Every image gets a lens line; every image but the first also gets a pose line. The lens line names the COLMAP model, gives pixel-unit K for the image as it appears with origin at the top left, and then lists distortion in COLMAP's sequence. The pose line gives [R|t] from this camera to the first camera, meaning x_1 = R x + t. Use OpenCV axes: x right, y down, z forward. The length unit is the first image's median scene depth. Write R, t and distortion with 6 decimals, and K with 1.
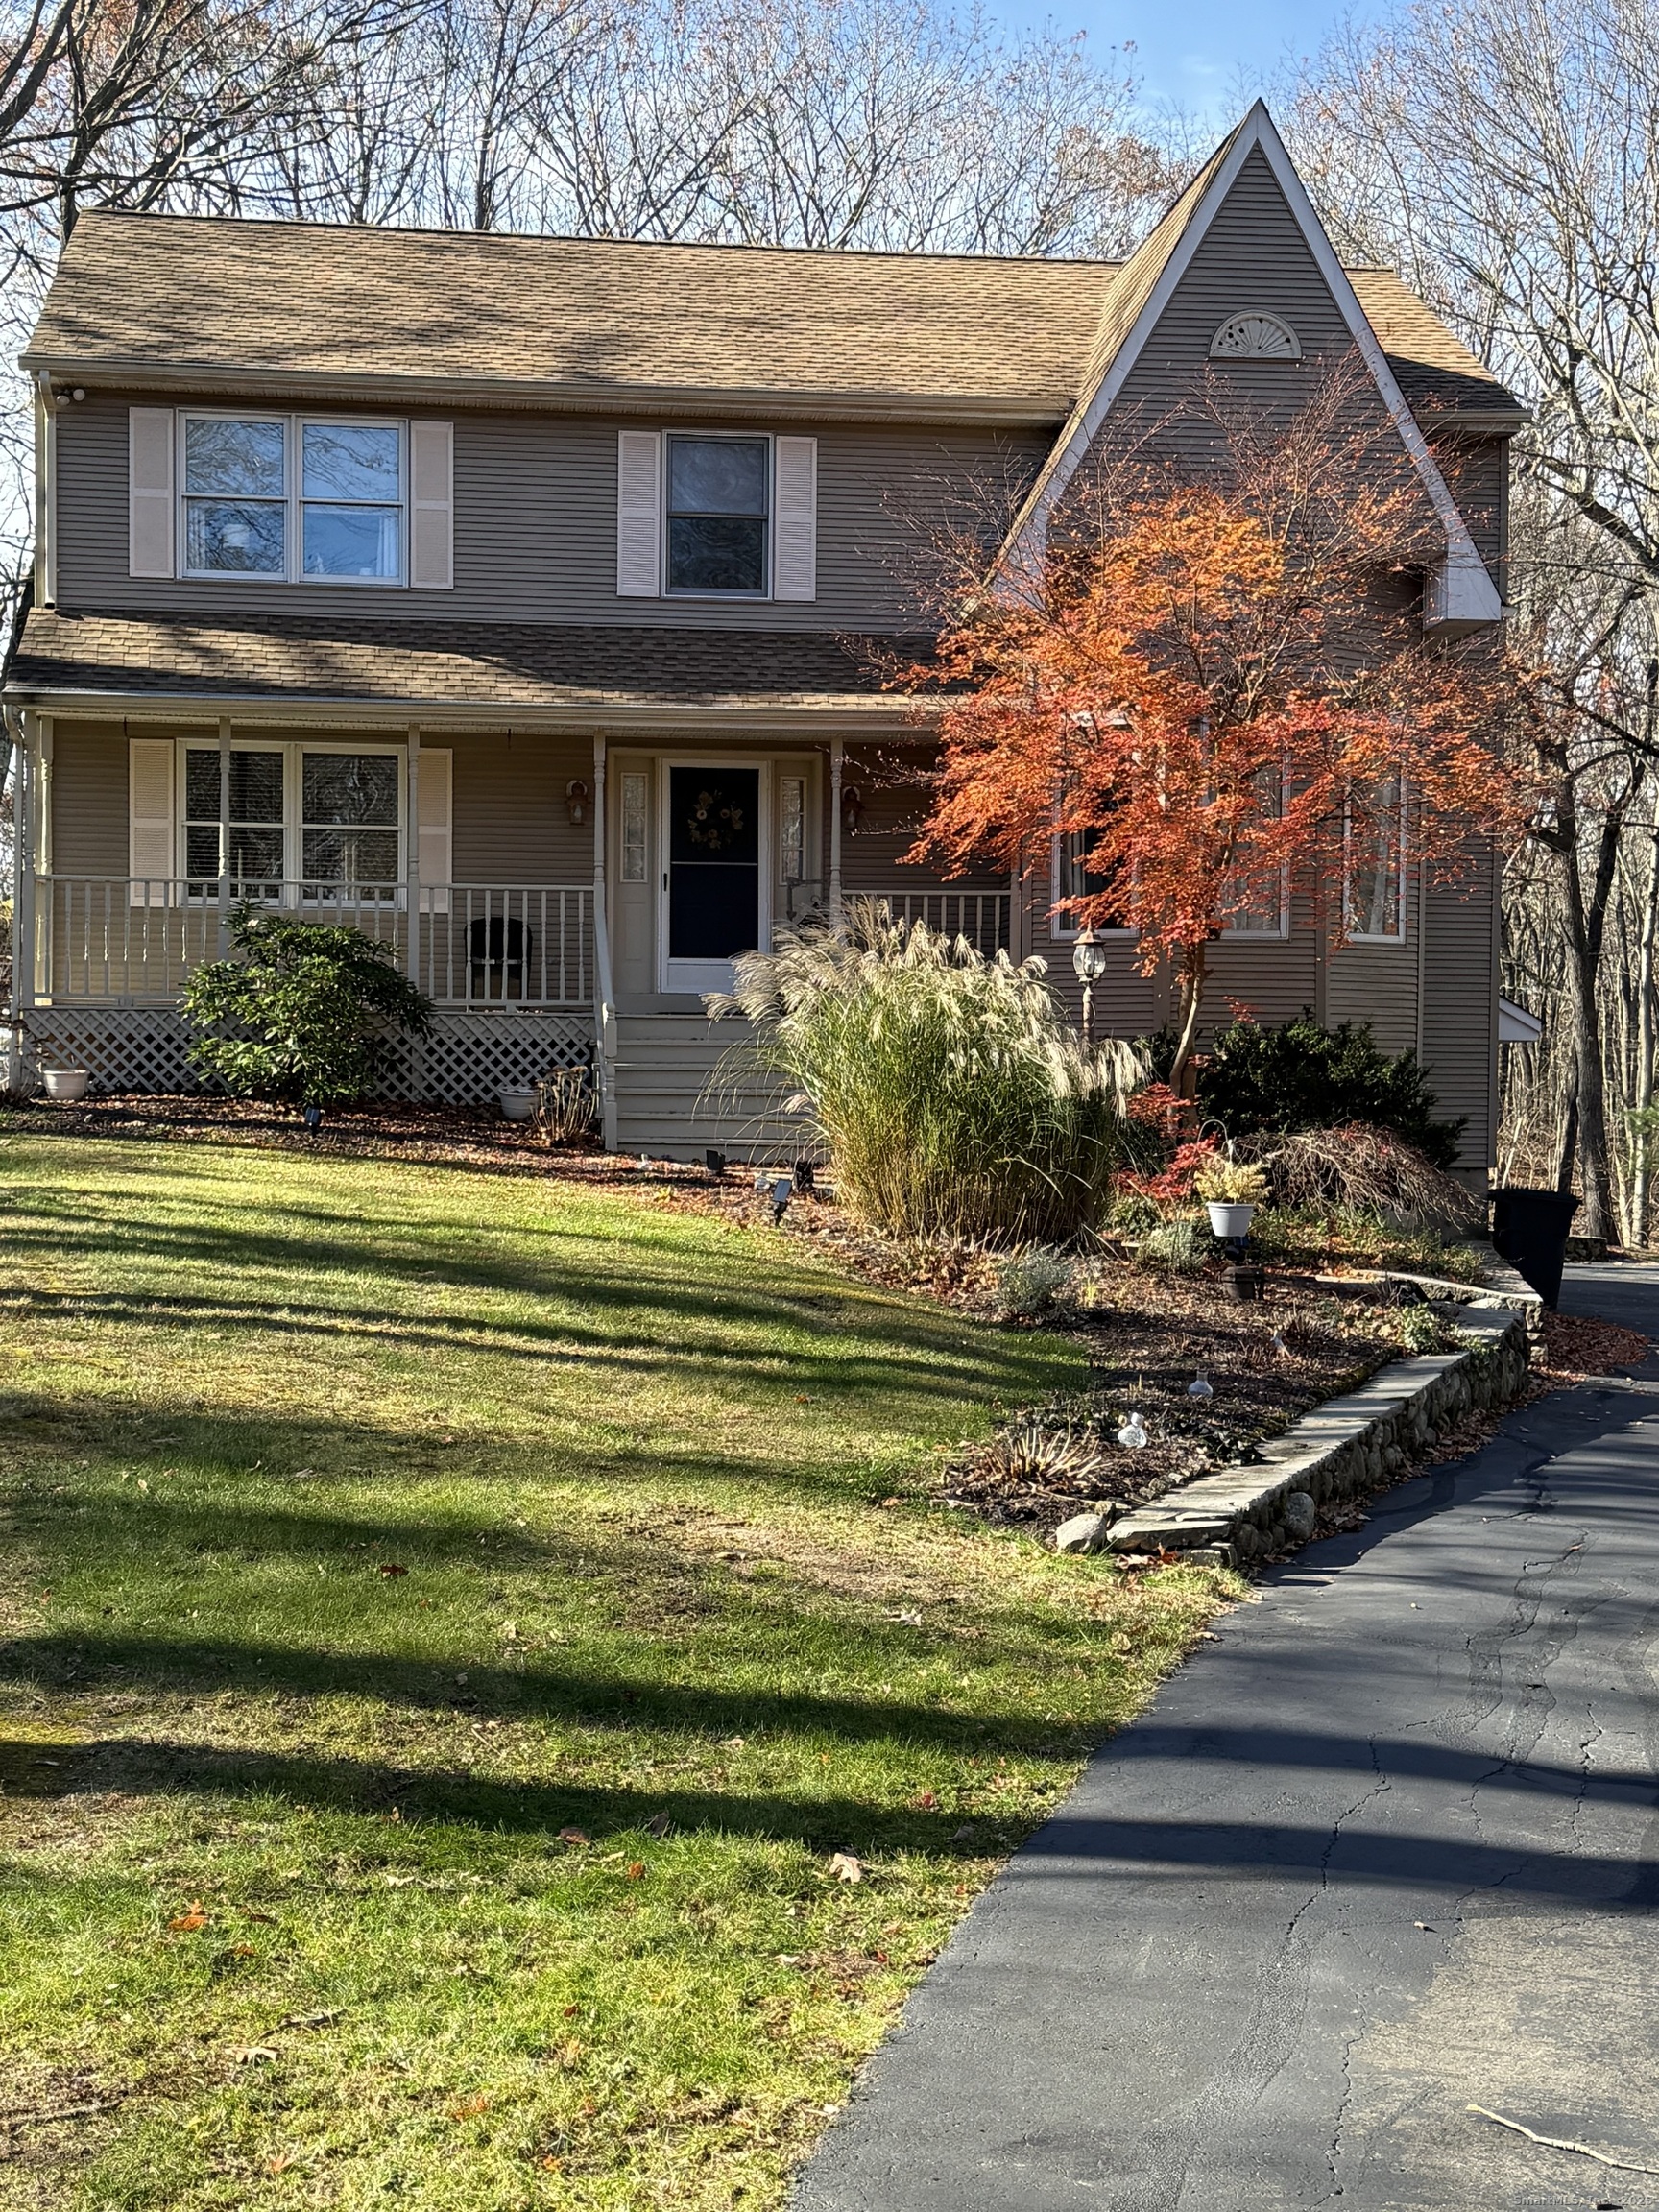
lens RADIAL K [[3101.7, 0, 829.6], [0, 3101.7, 1096.3], [0, 0, 1]] dist [0.080589, 0.000000]
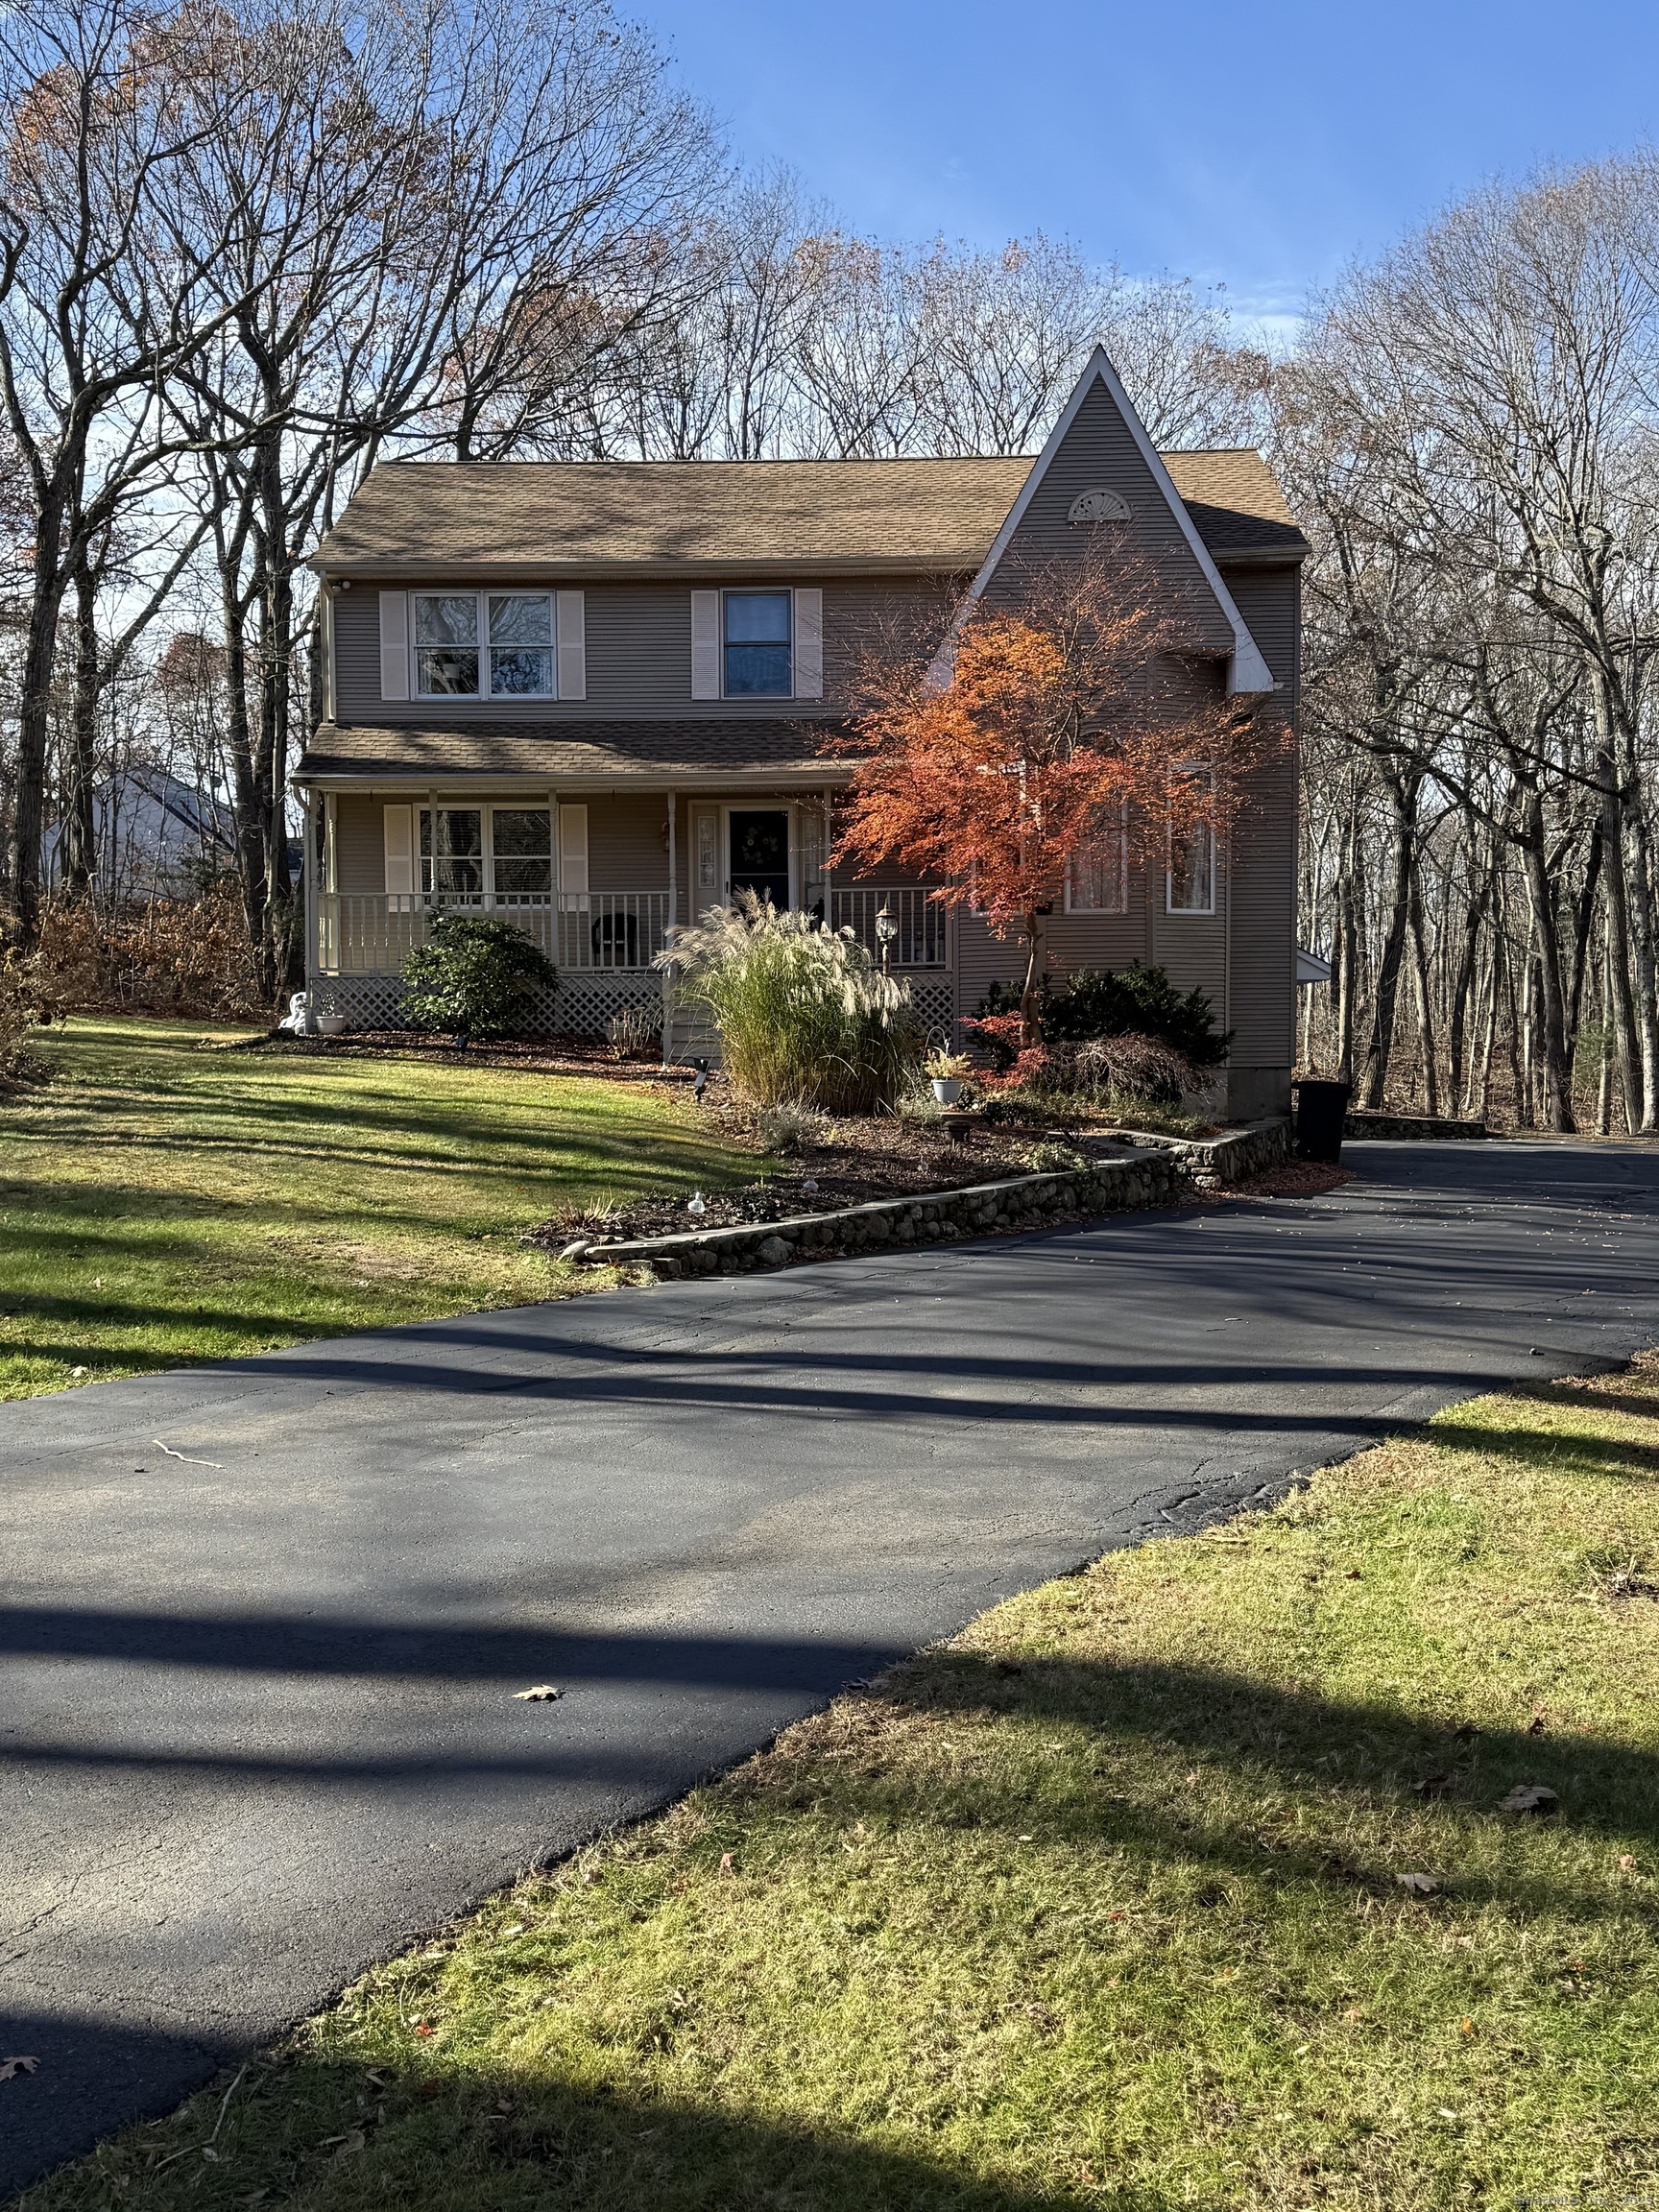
lens RADIAL K [[2223.0, 0, 830.9], [0, 2223.0, 1115.6], [0, 0, 1]] dist [0.073879, 0.000000]
pose [[0.987633, -0.012123, -0.156313, 0.173925], [0.016623, 0.999483, 0.027511, 0.014418], [0.155899, -0.029769, 0.987324, -0.077858]]
